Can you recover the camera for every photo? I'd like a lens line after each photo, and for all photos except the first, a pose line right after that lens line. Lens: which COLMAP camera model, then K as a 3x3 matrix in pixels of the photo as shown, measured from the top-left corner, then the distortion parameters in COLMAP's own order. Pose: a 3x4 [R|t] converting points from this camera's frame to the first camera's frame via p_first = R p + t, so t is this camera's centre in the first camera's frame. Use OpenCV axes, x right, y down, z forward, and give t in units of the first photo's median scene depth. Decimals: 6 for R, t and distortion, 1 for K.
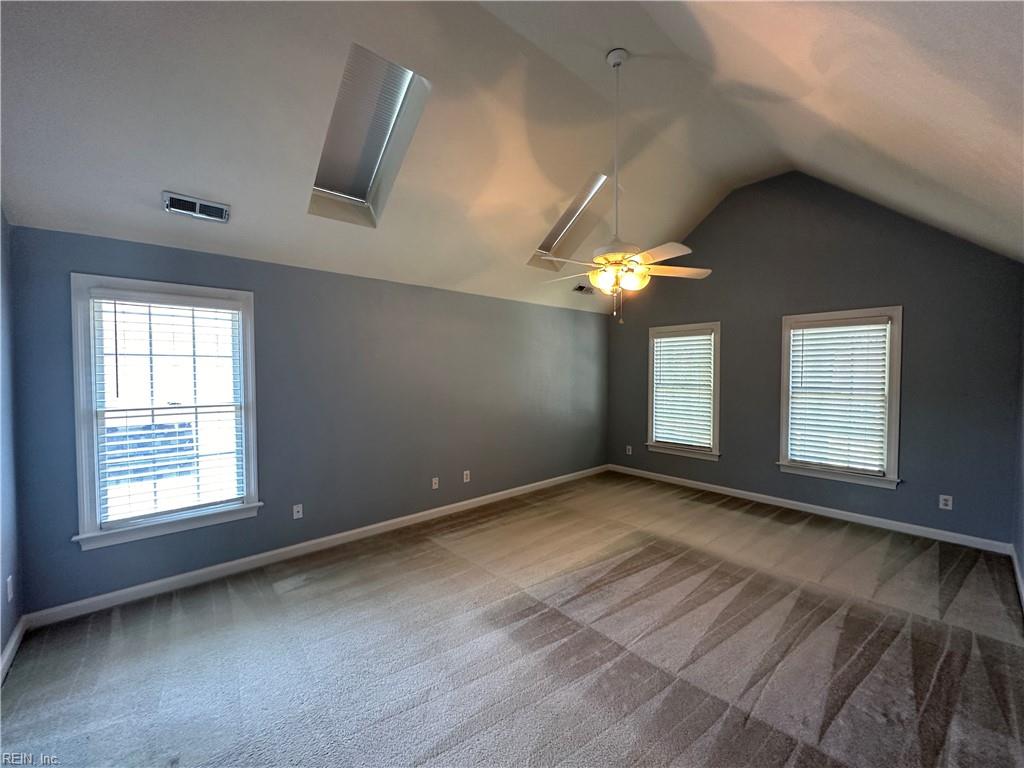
lens RADIAL K [[407.5, 0, 512.0], [0, 407.5, 384.0], [0, 0, 1]] dist [-0.003341, 0.000202]
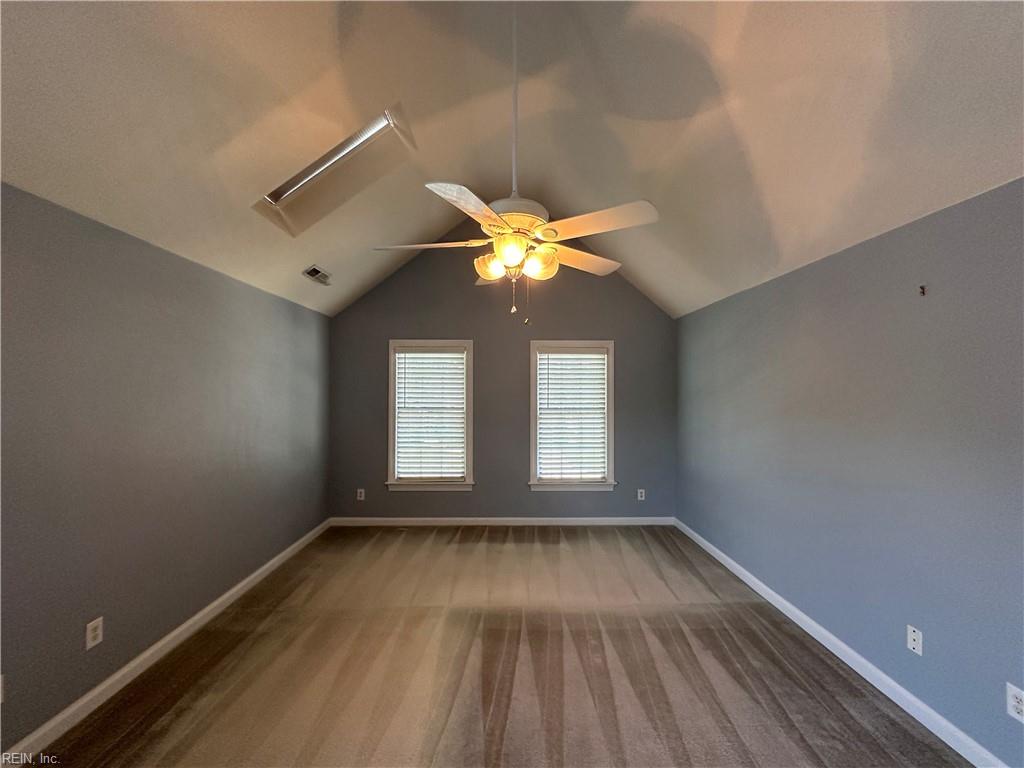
lens RADIAL K [[407.5, 0, 512.0], [0, 407.5, 384.0], [0, 0, 1]] dist [-0.003341, 0.000202]
pose [[0.655326, 0.015785, 0.755181, -0.156126], [0.021412, 0.998992, -0.039462, -0.015380], [-0.755043, 0.042031, 0.654327, 0.373071]]
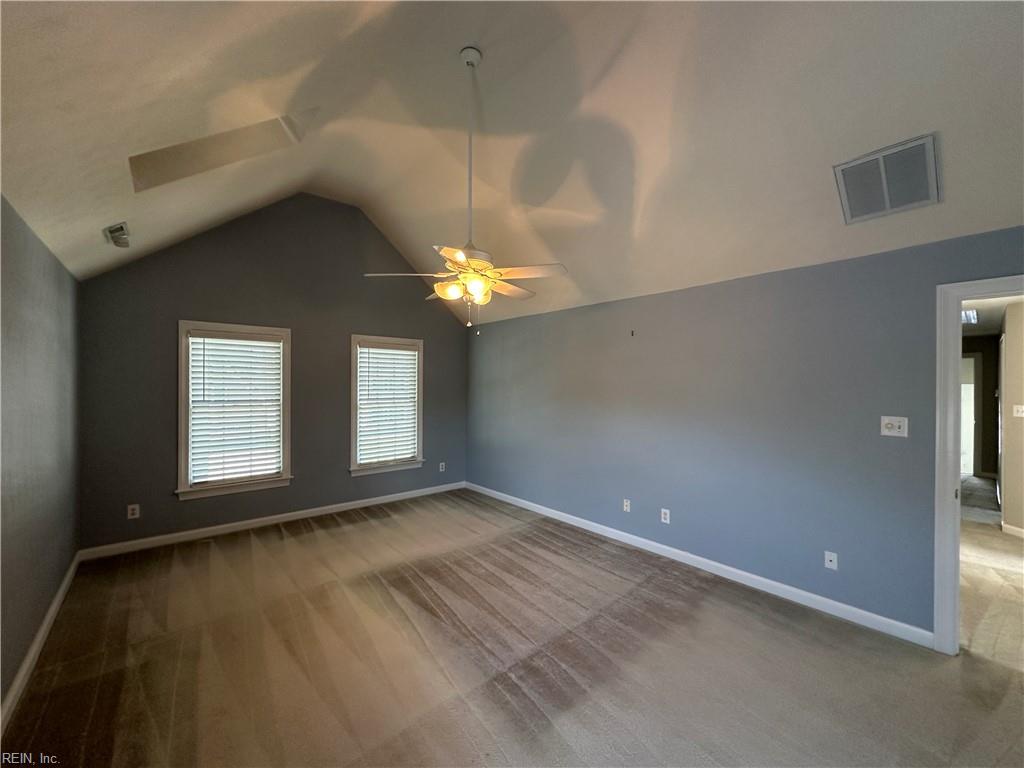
lens RADIAL K [[407.5, 0, 512.0], [0, 407.5, 384.0], [0, 0, 1]] dist [-0.003341, 0.000202]
pose [[0.020173, 0.002867, 0.999792, -0.437422], [0.028801, 0.999579, -0.003448, -0.017098], [-0.999382, 0.028865, 0.020082, 0.572030]]
